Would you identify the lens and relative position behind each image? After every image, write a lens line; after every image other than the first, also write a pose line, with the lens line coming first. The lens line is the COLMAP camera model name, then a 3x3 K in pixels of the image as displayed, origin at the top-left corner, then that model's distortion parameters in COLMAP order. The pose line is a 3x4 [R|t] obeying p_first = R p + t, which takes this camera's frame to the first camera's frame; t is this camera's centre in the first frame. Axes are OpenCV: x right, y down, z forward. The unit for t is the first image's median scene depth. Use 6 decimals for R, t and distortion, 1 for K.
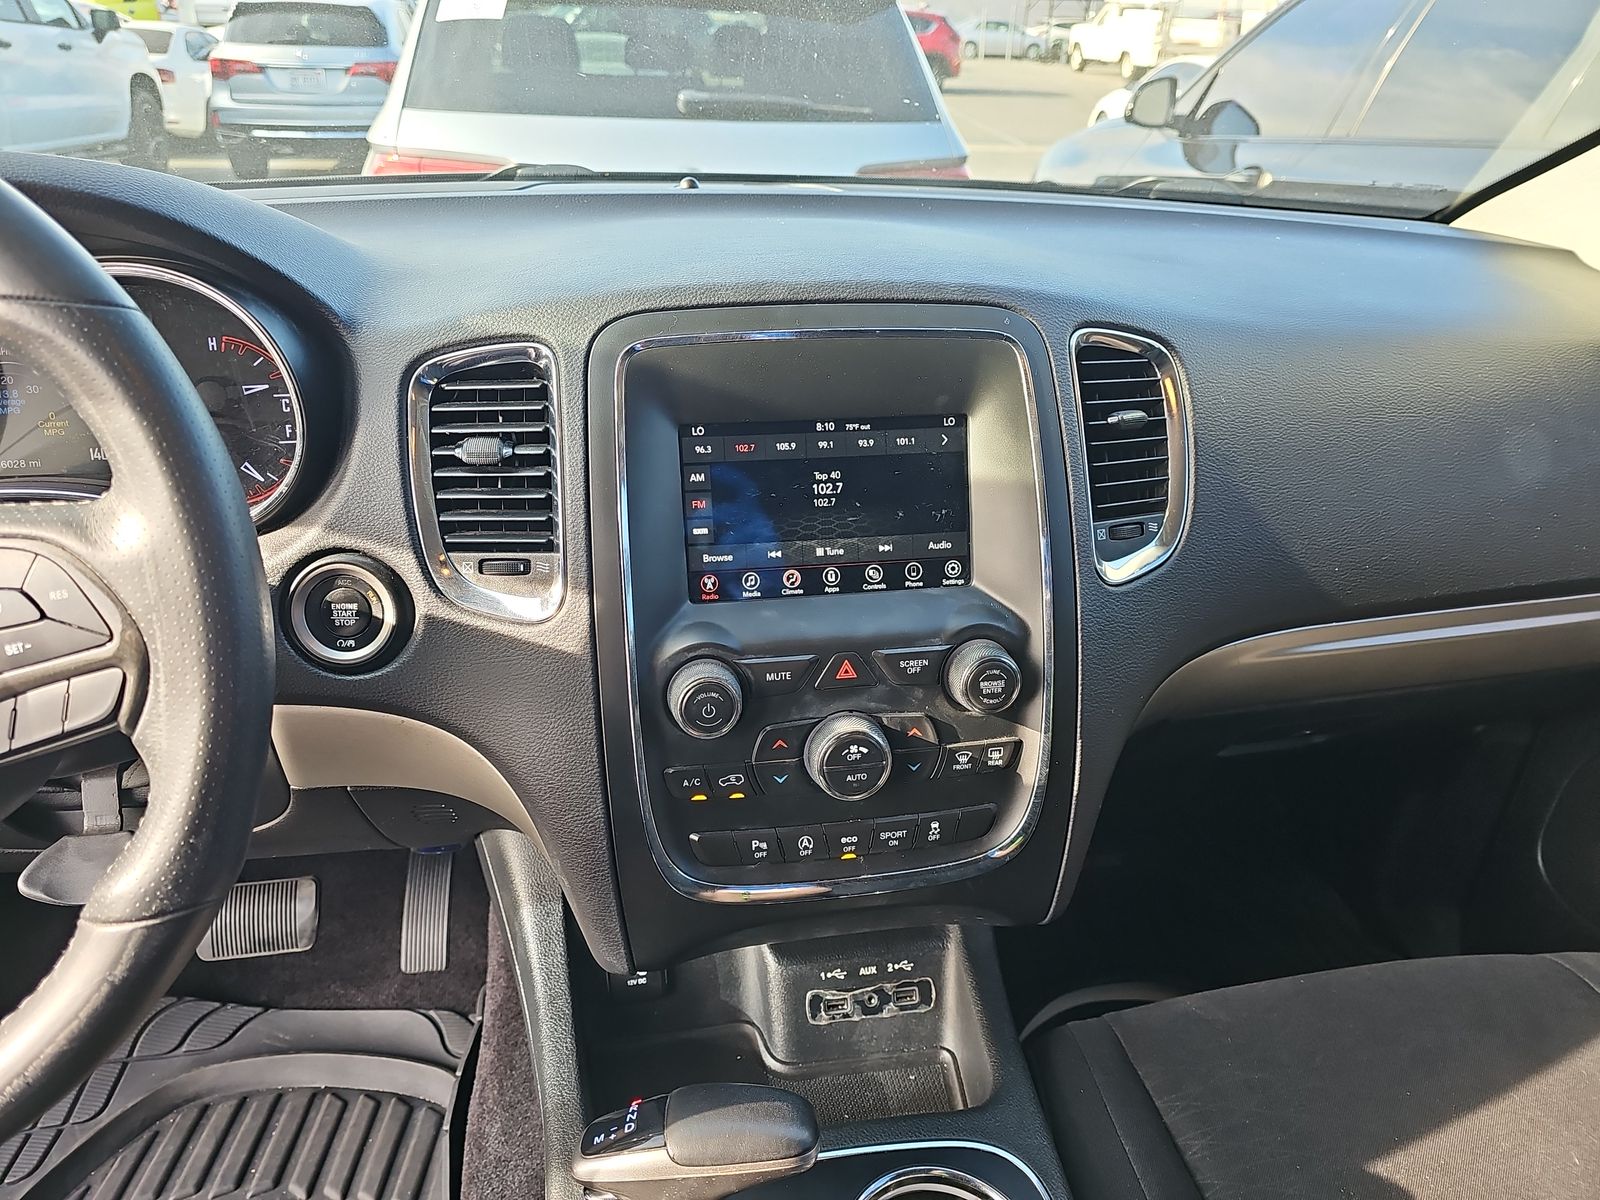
lens RADIAL K [[1056.0, 0, 796.4], [0, 1056.0, 612.6], [0, 0, 1]] dist [0.026252, -0.023522]
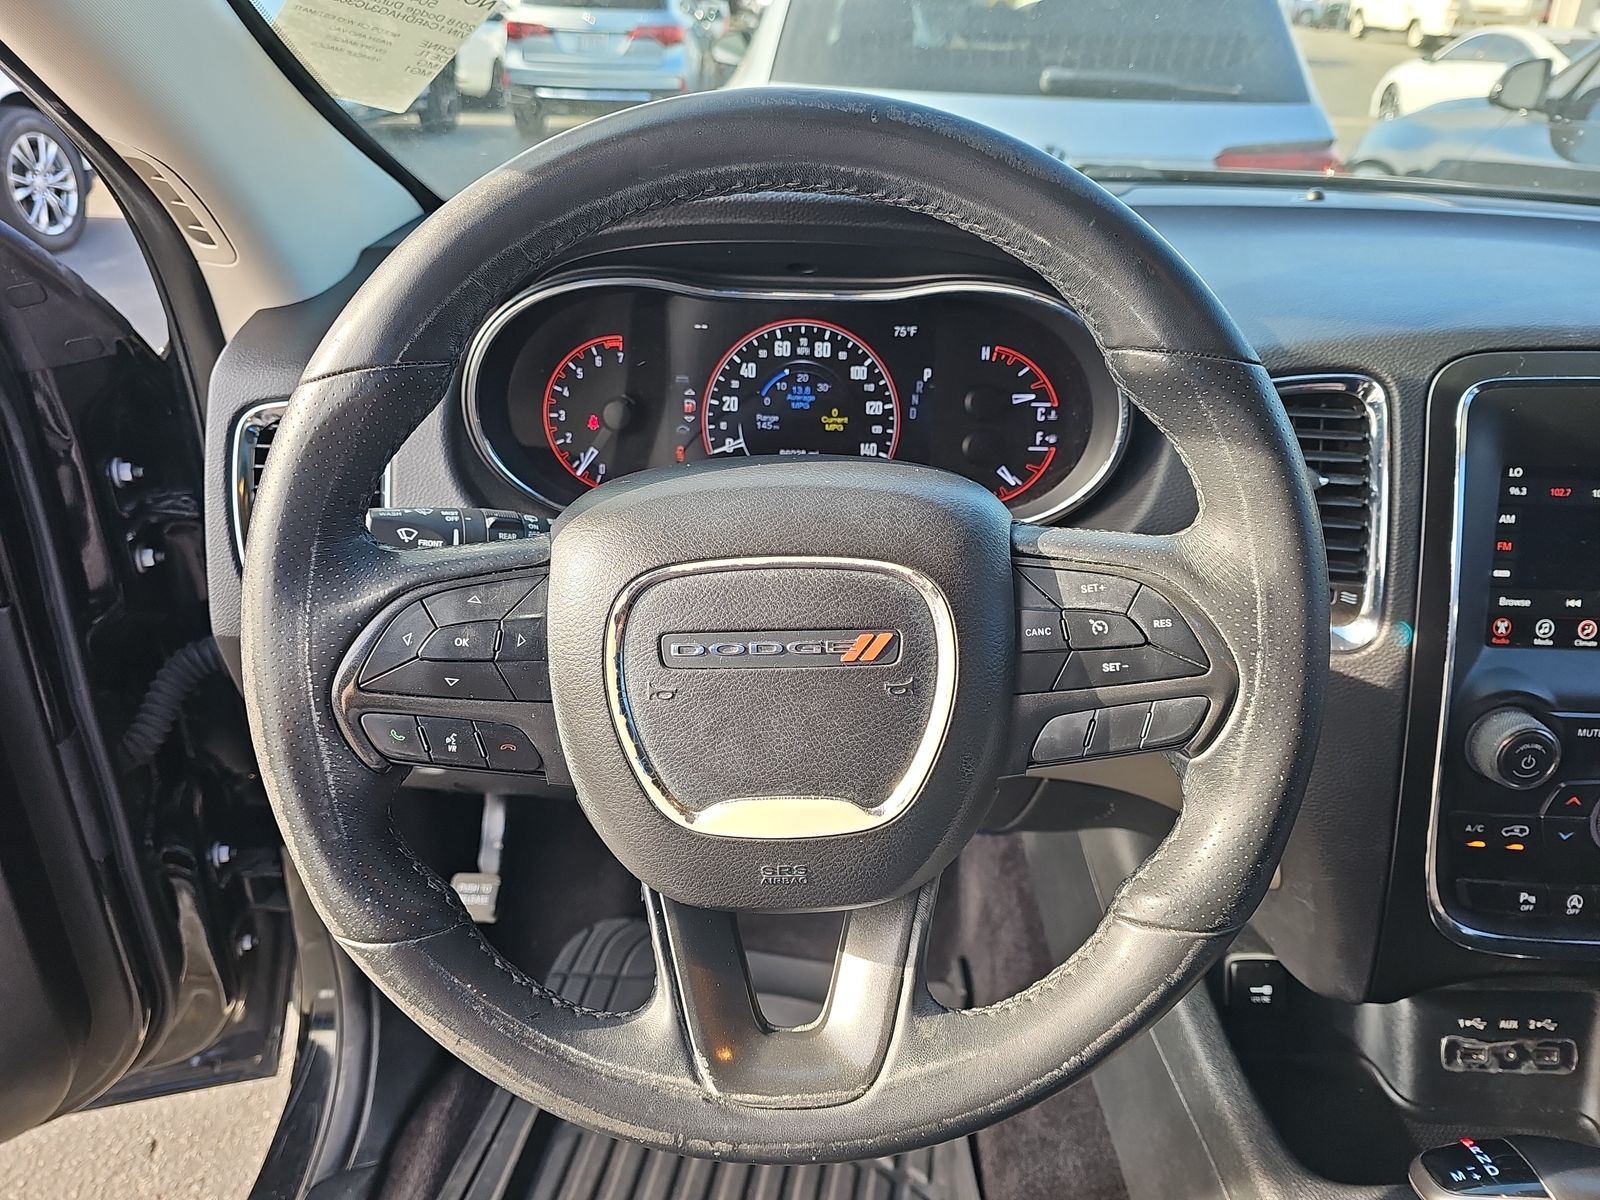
lens RADIAL K [[1056.0, 0, 796.8], [0, 1056.0, 590.7], [0, 0, 1]] dist [0.026252, -0.023522]
pose [[0.984321, 0.089902, -0.151759, -0.460701], [-0.087814, 0.995928, 0.020419, -0.019241], [0.152976, -0.006772, 0.988207, -0.057916]]
